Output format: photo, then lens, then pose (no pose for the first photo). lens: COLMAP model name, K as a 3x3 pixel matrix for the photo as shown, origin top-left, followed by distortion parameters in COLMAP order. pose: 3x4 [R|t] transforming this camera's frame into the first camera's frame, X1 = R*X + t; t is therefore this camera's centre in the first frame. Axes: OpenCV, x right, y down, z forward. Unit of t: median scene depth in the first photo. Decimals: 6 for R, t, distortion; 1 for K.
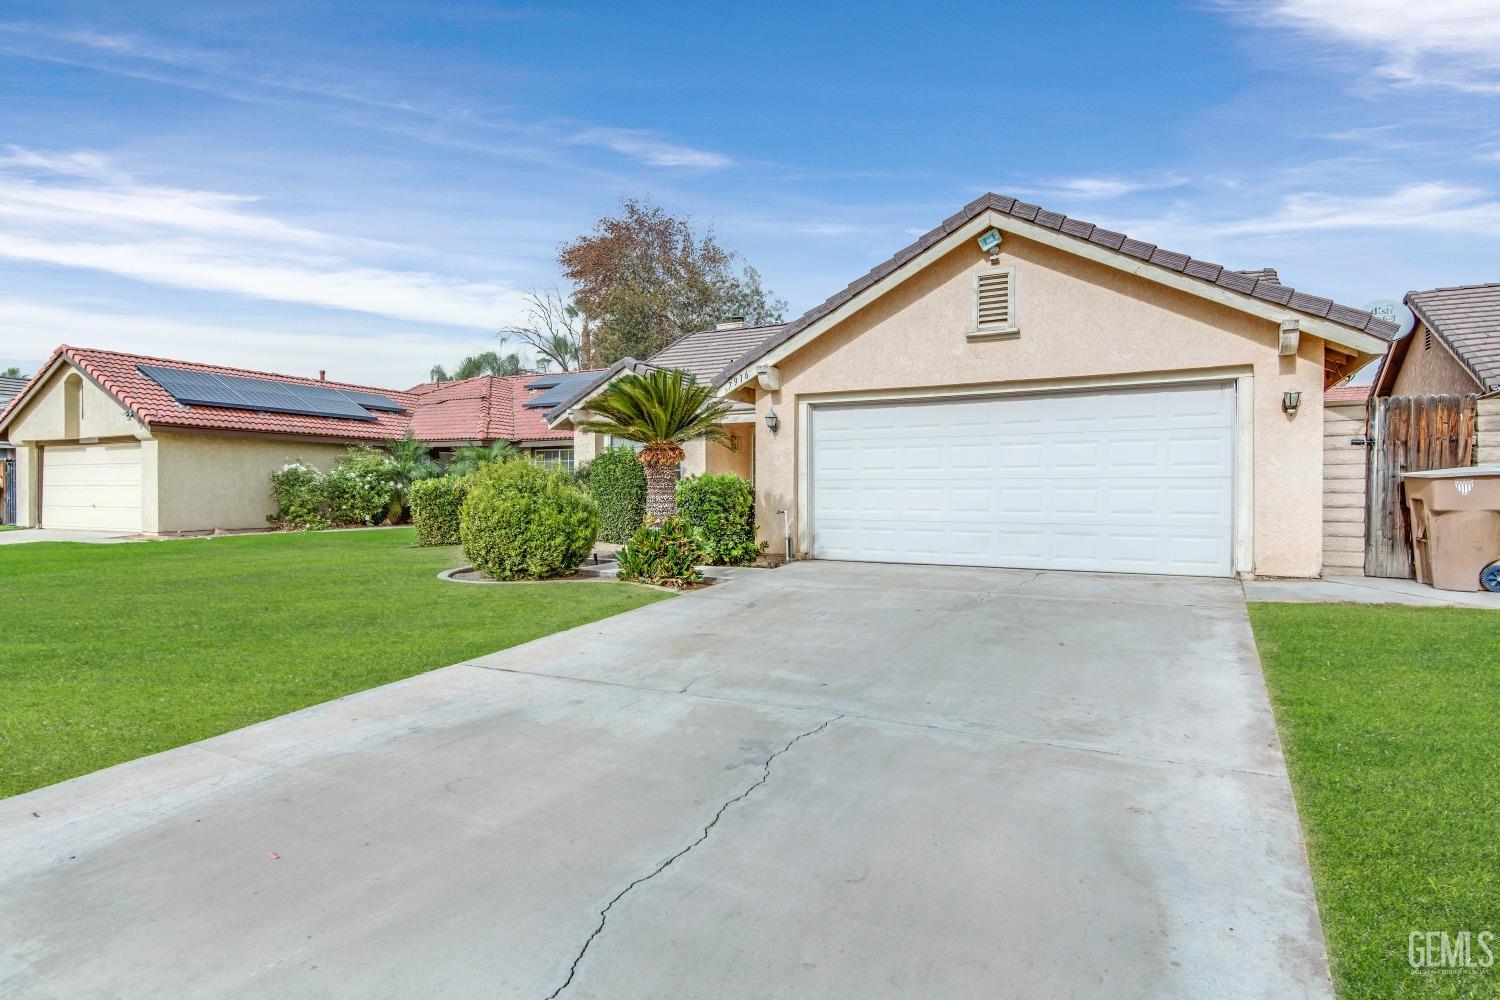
lens RADIAL K [[786.4, 0, 748.5], [0, 786.4, 502.1], [0, 0, 1]] dist [0.040601, -0.010974]
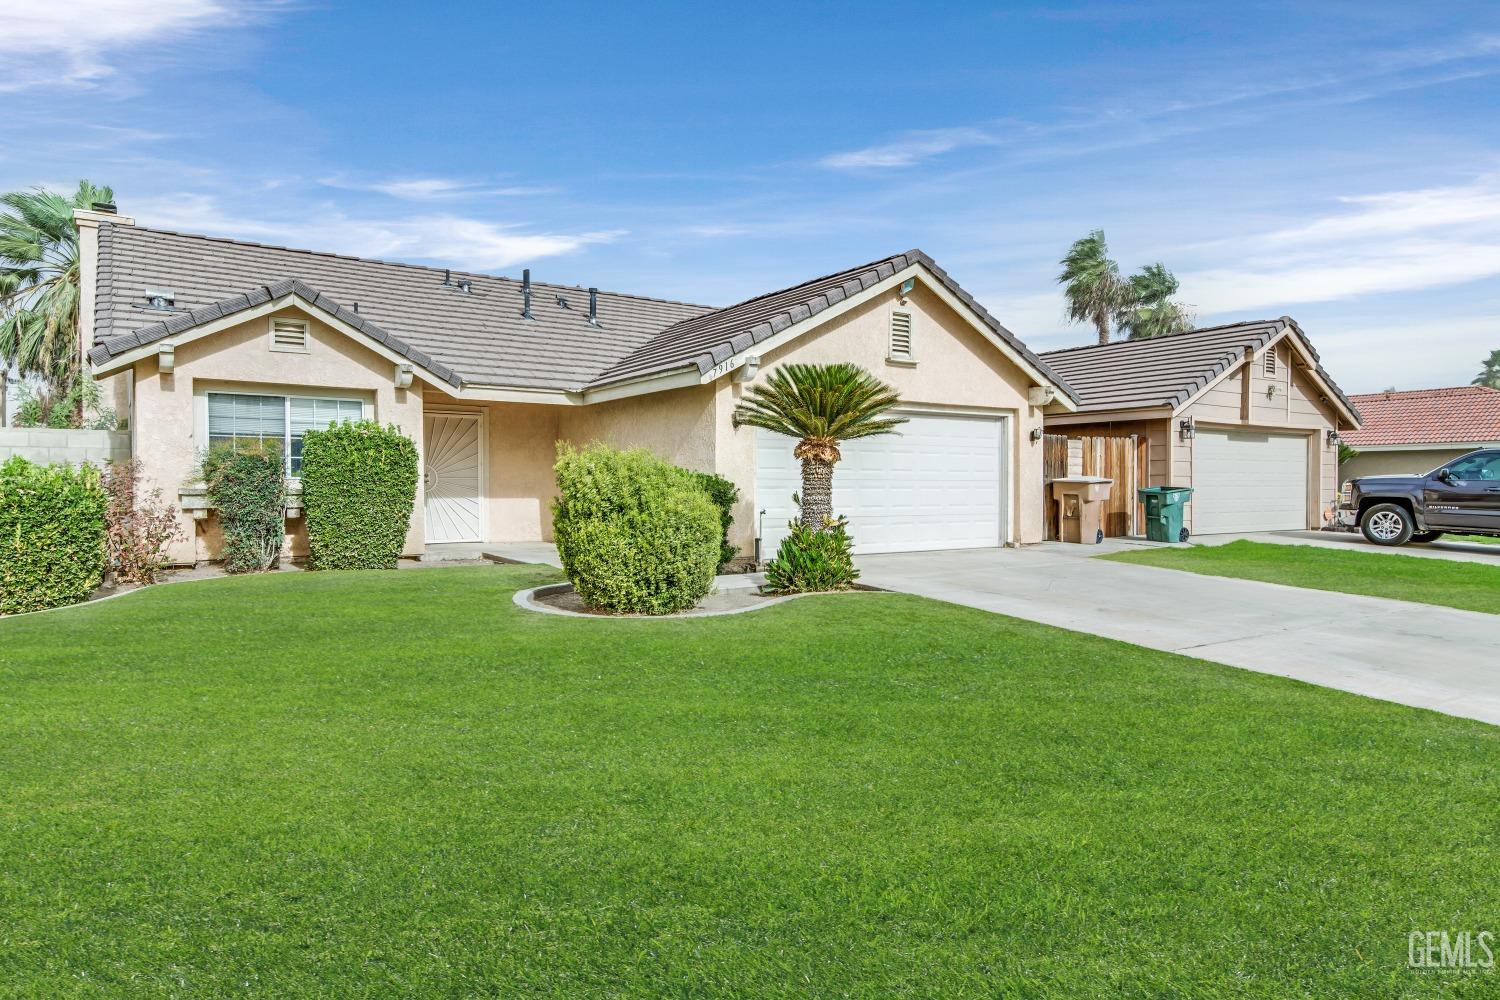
lens RADIAL K [[921.1, 0, 738.3], [0, 921.1, 485.8], [0, 0, 1]] dist [0.042873, -0.006523]
pose [[0.481217, 0.000354, 0.876602, -1.216303], [0.009638, 0.999937, -0.005695, -0.016877], [-0.876549, 0.011189, 0.481183, 0.614315]]
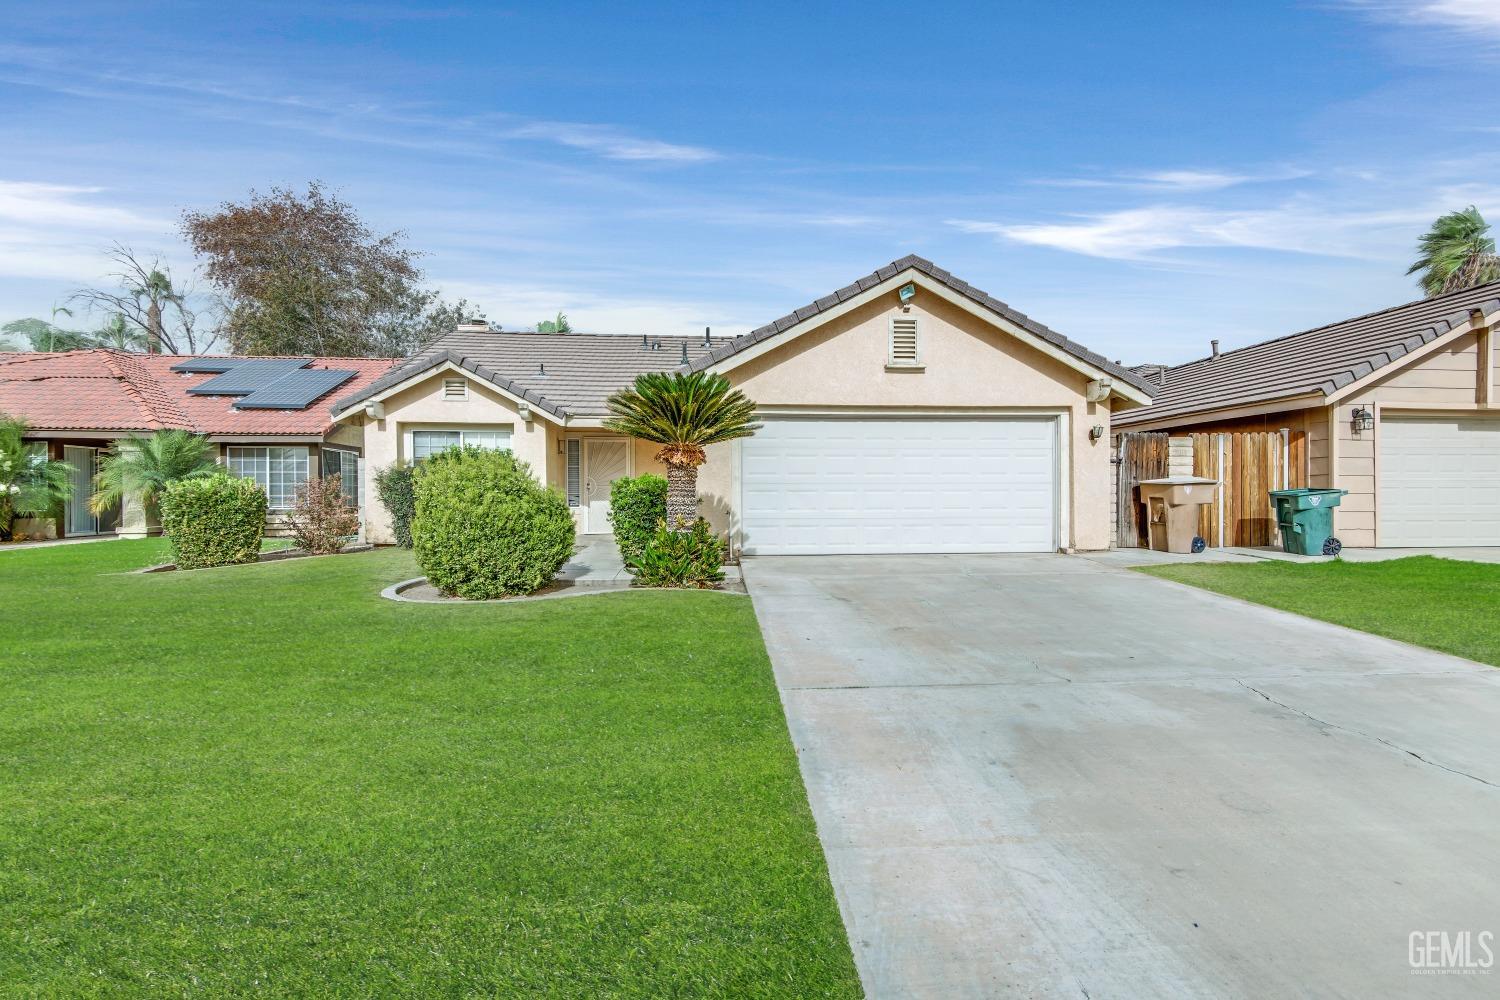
lens RADIAL K [[677.4, 0, 748.5], [0, 677.4, 491.4], [0, 0, 1]] dist [0.032577, -0.012911]
pose [[0.844904, 0.000054, 0.534918, -0.543278], [0.010423, 0.999808, -0.016565, -0.001447], [-0.534816, 0.019571, 0.844742, 0.261725]]
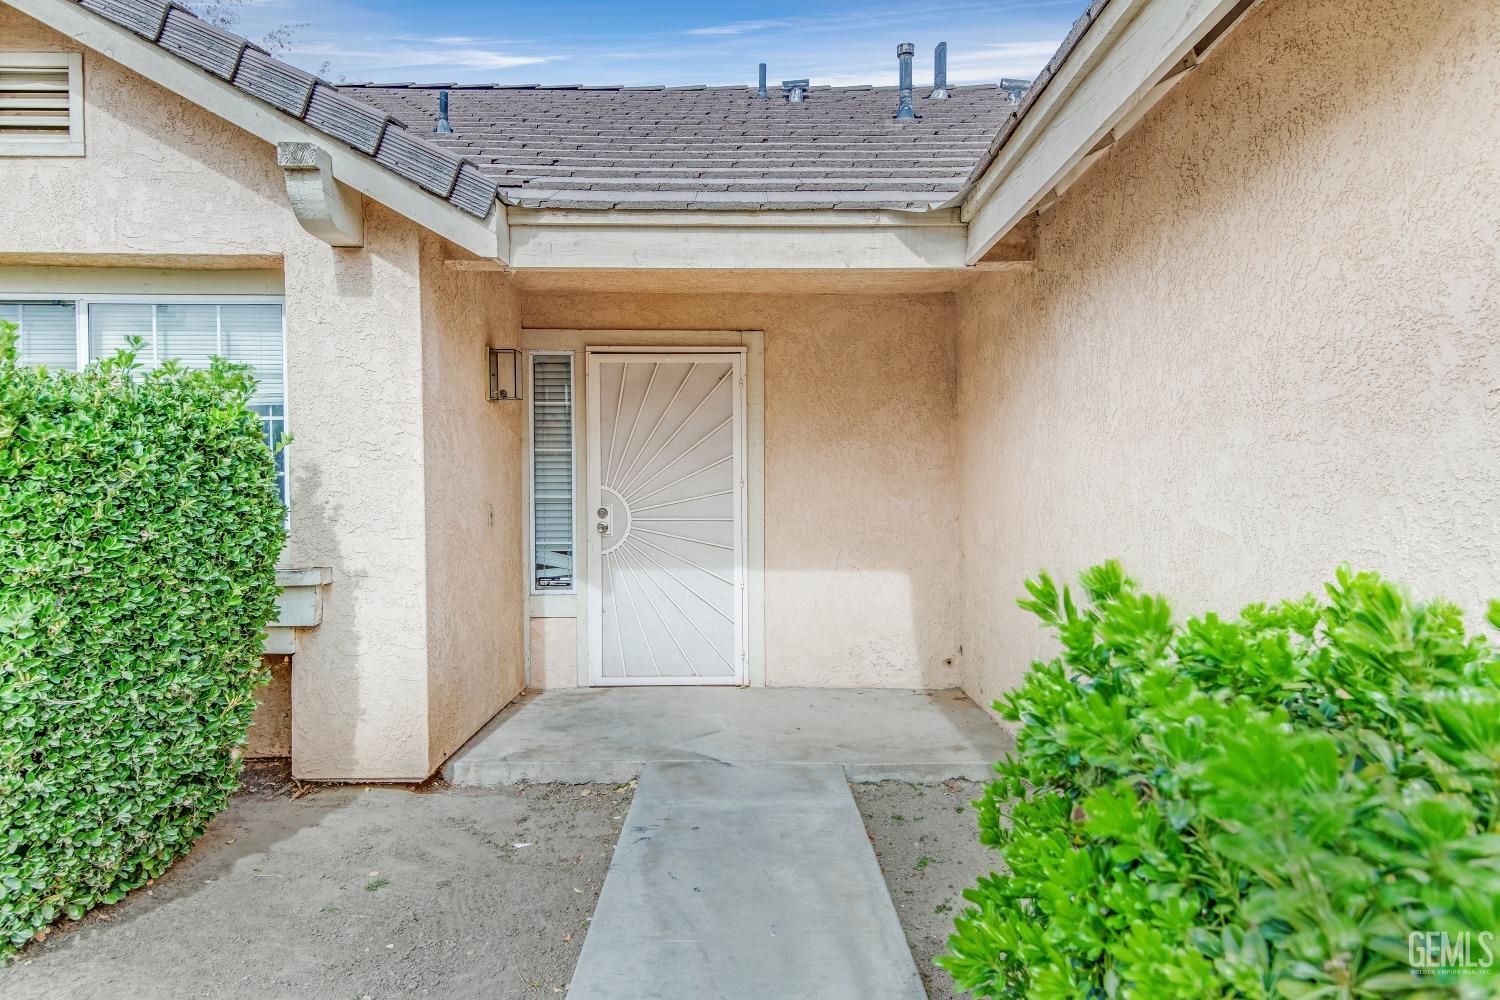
lens RADIAL K [[921.1, 0, 726.2], [0, 921.1, 498.0], [0, 0, 1]] dist [0.042873, -0.006523]
pose [[0.884575, -0.005052, 0.466370, -0.187307], [0.006889, 0.999974, -0.002234, -0.061585], [-0.466347, 0.005189, 0.884587, 1.332348]]
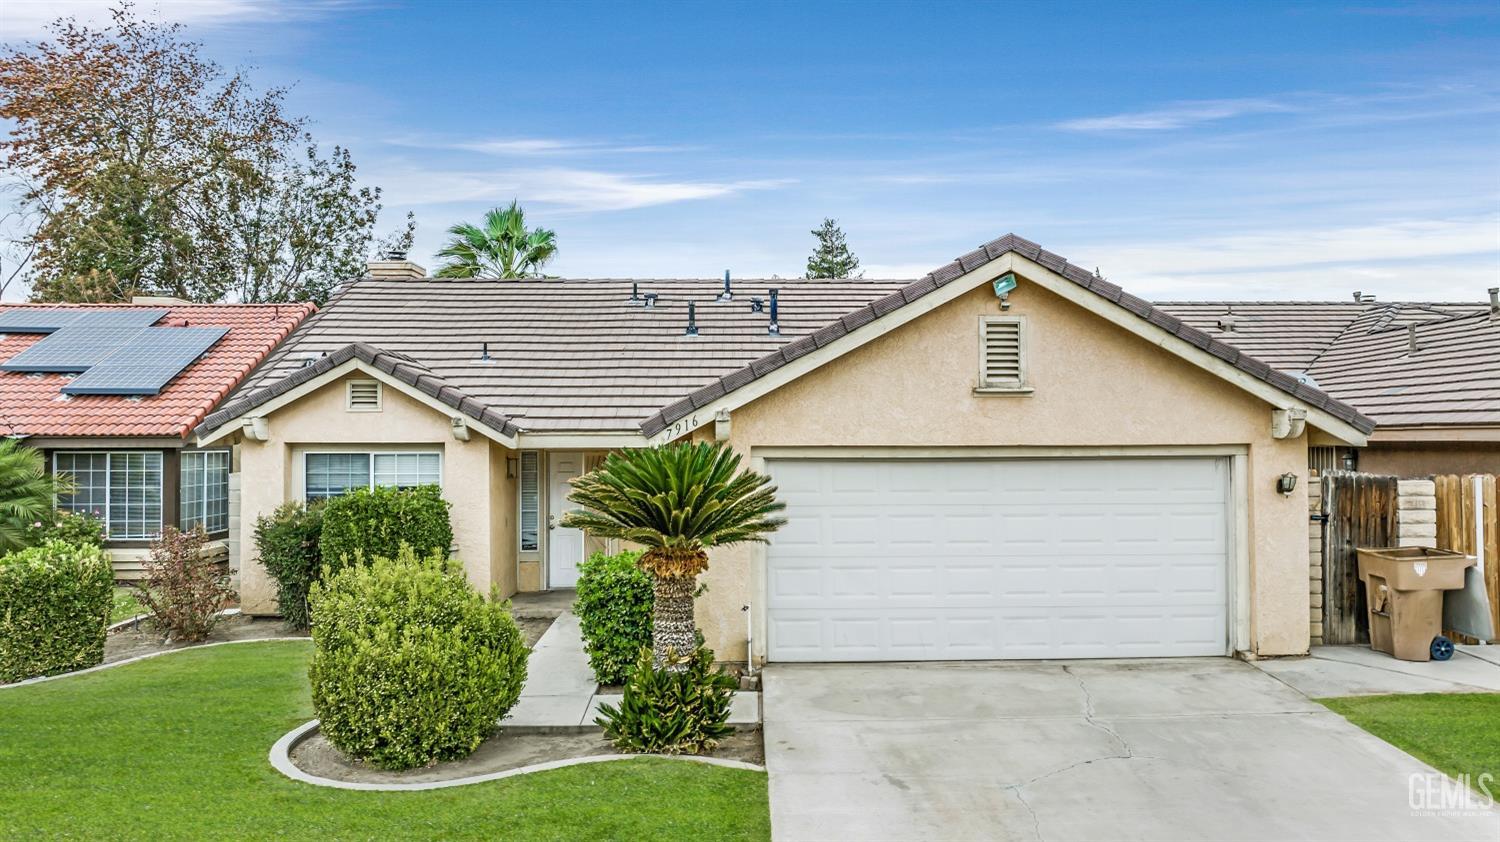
lens RADIAL K [[1056.5, 0, 749.8], [0, 1056.5, 413.5], [0, 0, 1]] dist [-0.005974, -0.011469]
pose [[0.872087, 0.004897, 0.489326, -0.564504], [0.012537, 0.999398, -0.032344, -0.175922], [-0.489189, 0.034341, 0.871501, 0.154293]]
